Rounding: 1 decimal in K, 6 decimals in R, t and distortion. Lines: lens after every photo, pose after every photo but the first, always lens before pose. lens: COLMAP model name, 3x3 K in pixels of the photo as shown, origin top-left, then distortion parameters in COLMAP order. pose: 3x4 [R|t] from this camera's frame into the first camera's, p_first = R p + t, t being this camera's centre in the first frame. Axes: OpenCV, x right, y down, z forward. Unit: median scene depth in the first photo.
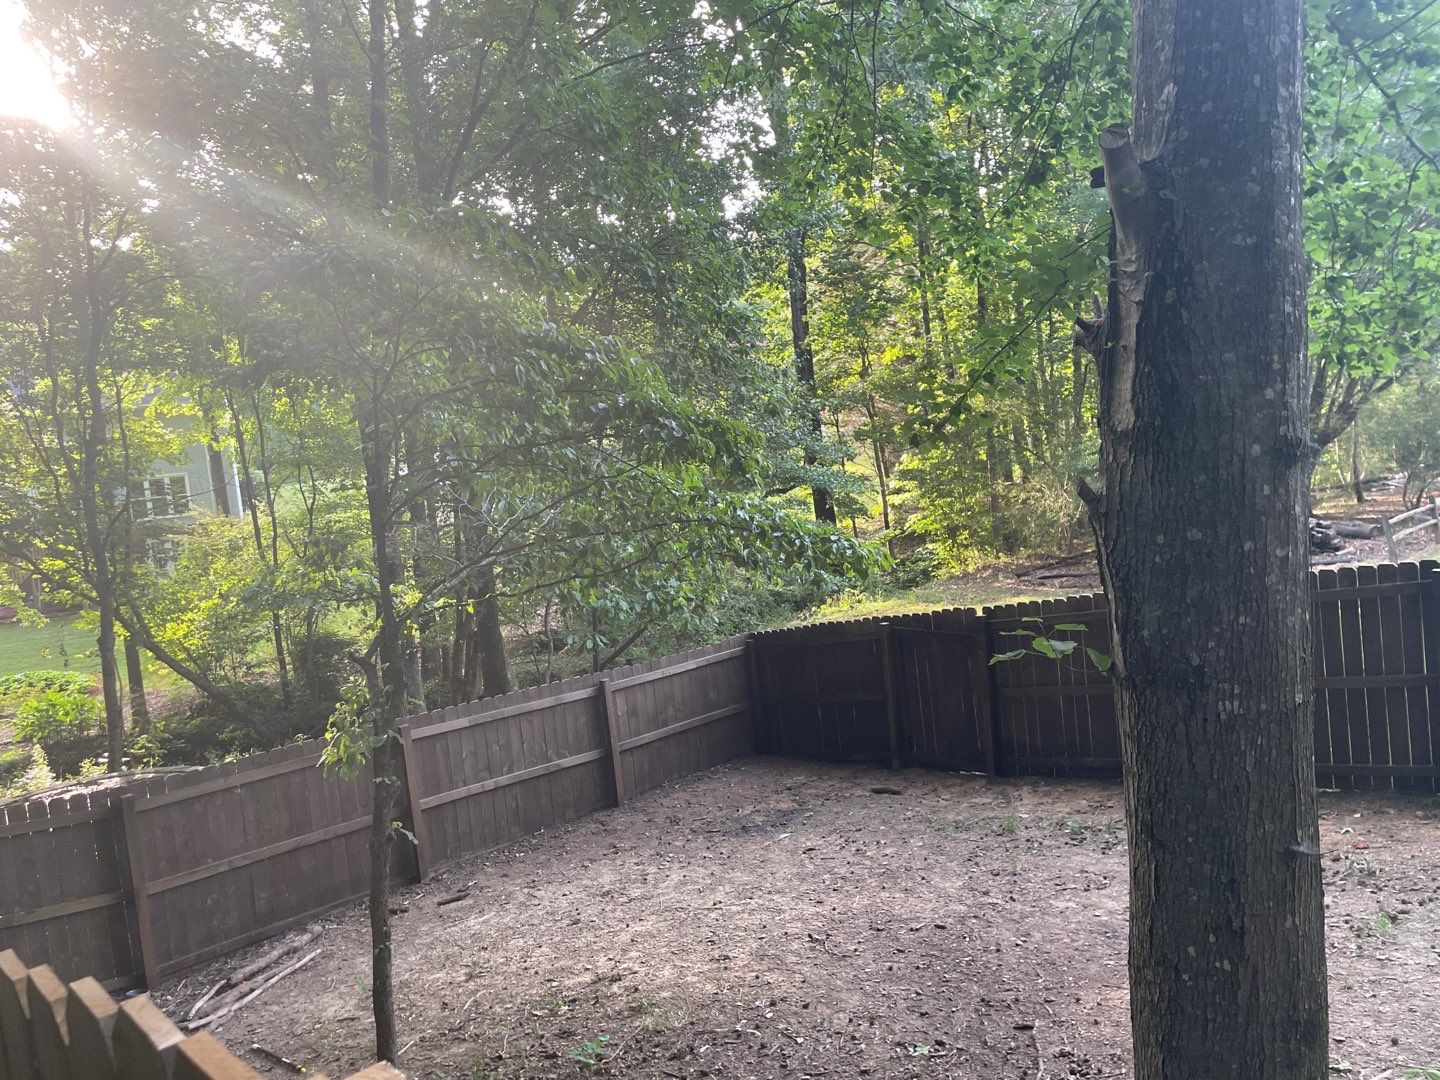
lens RADIAL K [[1096.9, 0, 721.7], [0, 1096.9, 522.2], [0, 0, 1]] dist [0.088164, -0.131697]
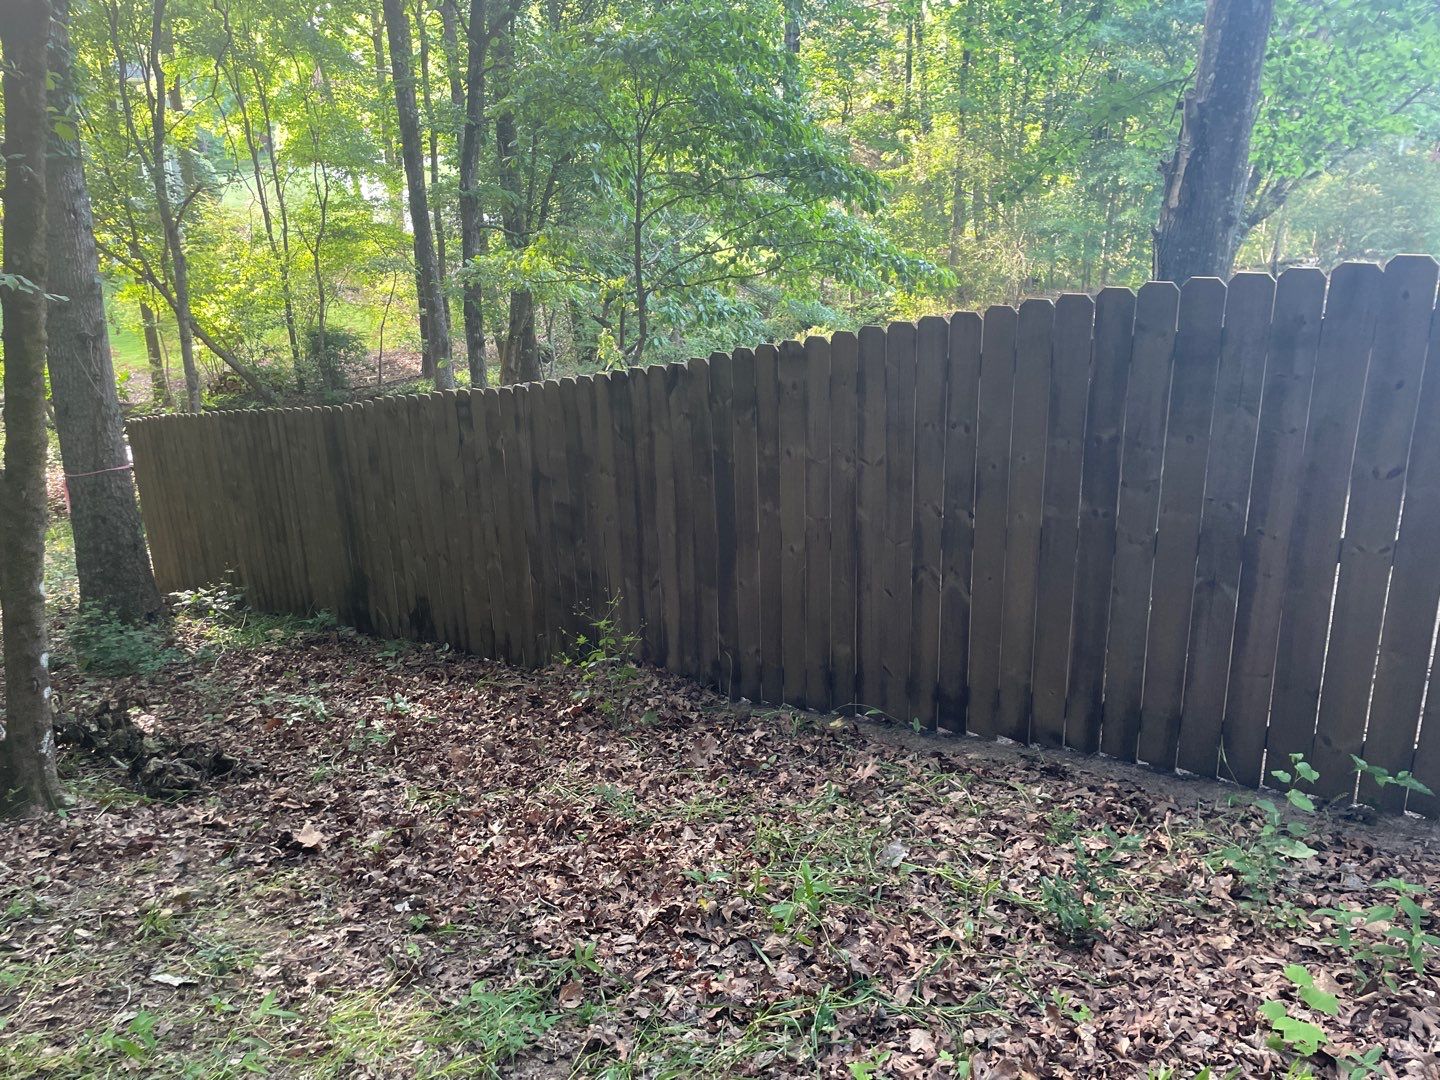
lens RADIAL K [[1096.9, 0, 721.7], [0, 1096.9, 522.2], [0, 0, 1]] dist [0.088164, -0.131697]
pose [[0.994529, 0.063667, 0.082821, -0.062549], [-0.081086, 0.970333, 0.227770, 0.009100], [-0.065862, -0.233239, 0.970186, -0.119486]]
